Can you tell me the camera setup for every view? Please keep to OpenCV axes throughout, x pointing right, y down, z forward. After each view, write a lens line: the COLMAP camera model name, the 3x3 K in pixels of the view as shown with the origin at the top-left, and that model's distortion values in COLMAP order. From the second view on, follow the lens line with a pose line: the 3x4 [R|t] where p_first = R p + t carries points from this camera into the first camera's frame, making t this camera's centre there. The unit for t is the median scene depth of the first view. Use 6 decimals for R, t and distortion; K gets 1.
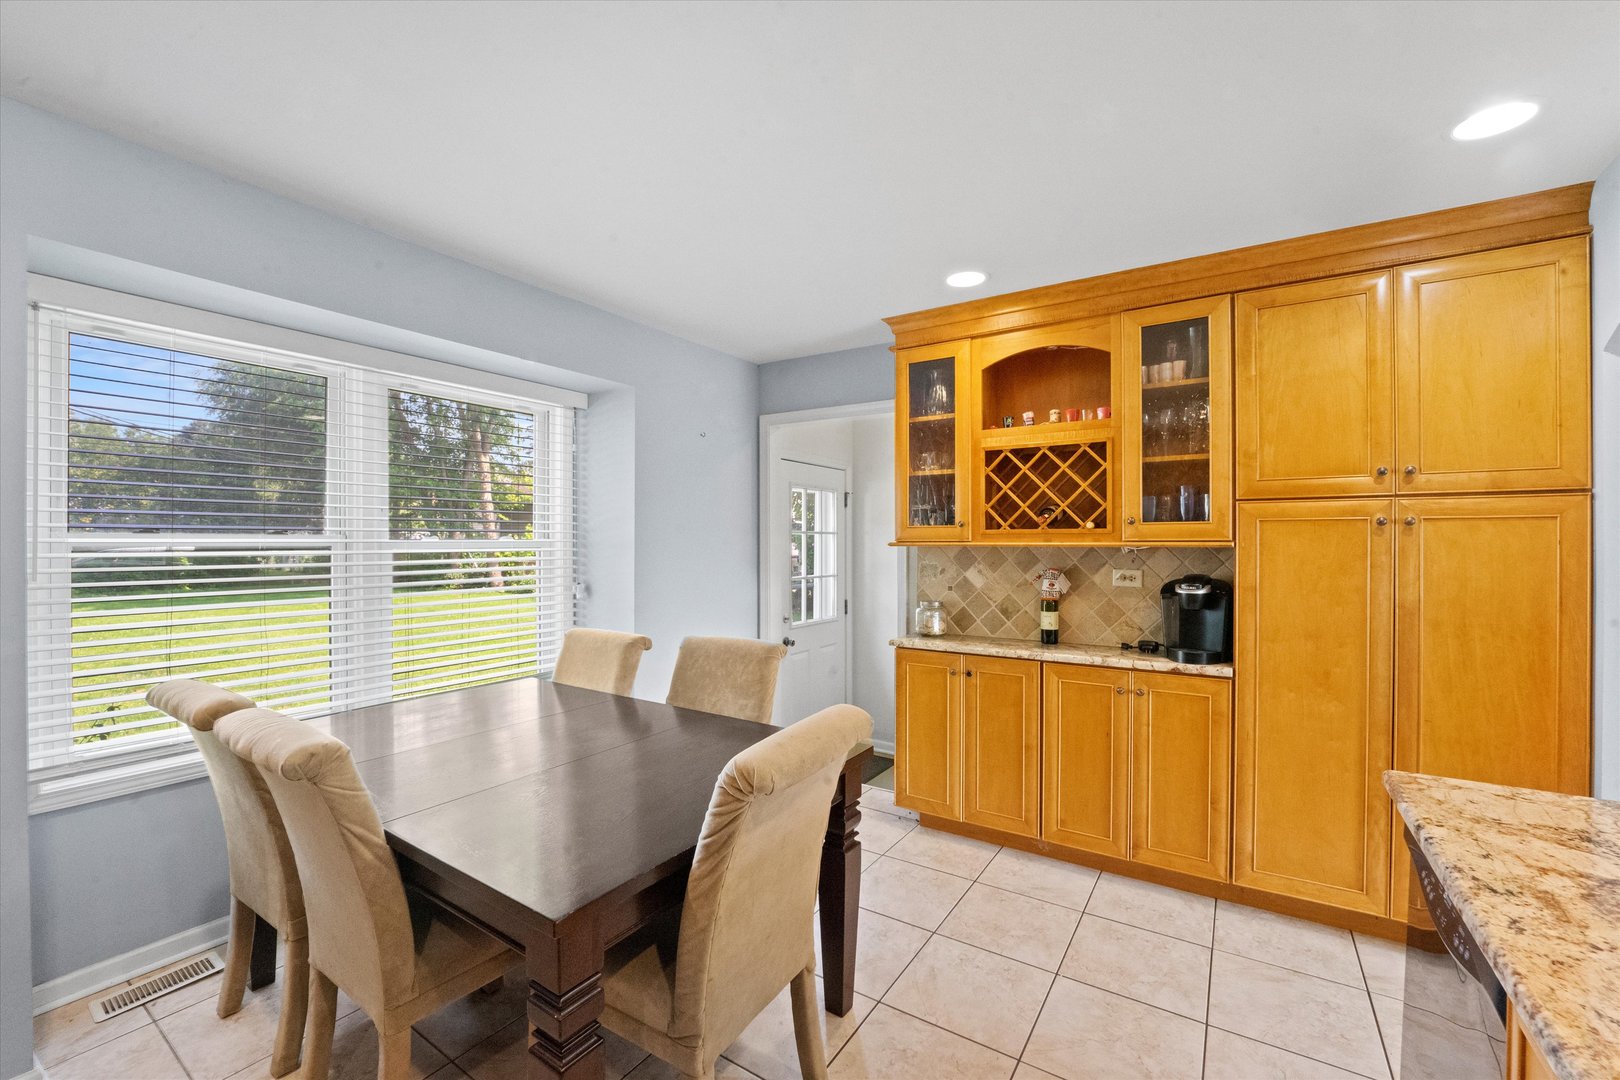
lens RADIAL K [[660.6, 0, 809.3], [0, 660.6, 546.9], [0, 0, 1]] dist [-0.026348, 0.000132]
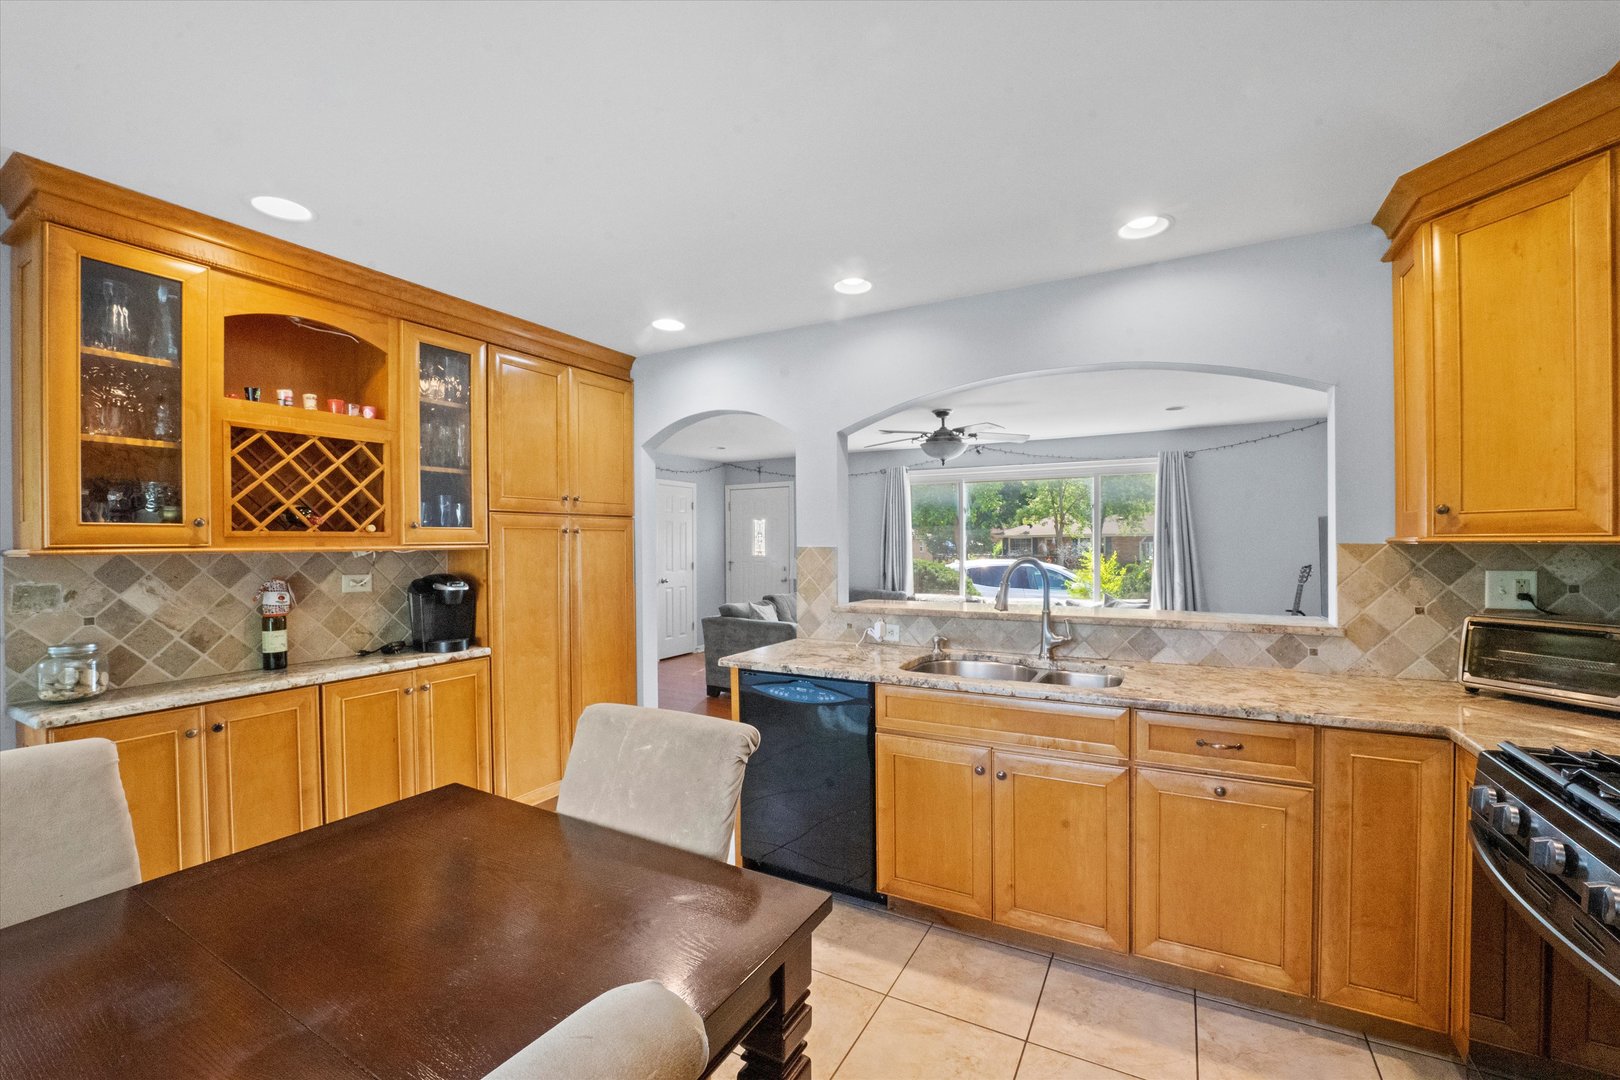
lens RADIAL K [[660.6, 0, 809.3], [0, 660.6, 546.9], [0, 0, 1]] dist [-0.026348, 0.000132]
pose [[-0.073045, -0.005709, 0.997312, -0.530651], [0.017434, 0.999824, 0.007000, -0.001411], [-0.997176, 0.017898, -0.072933, 0.409164]]
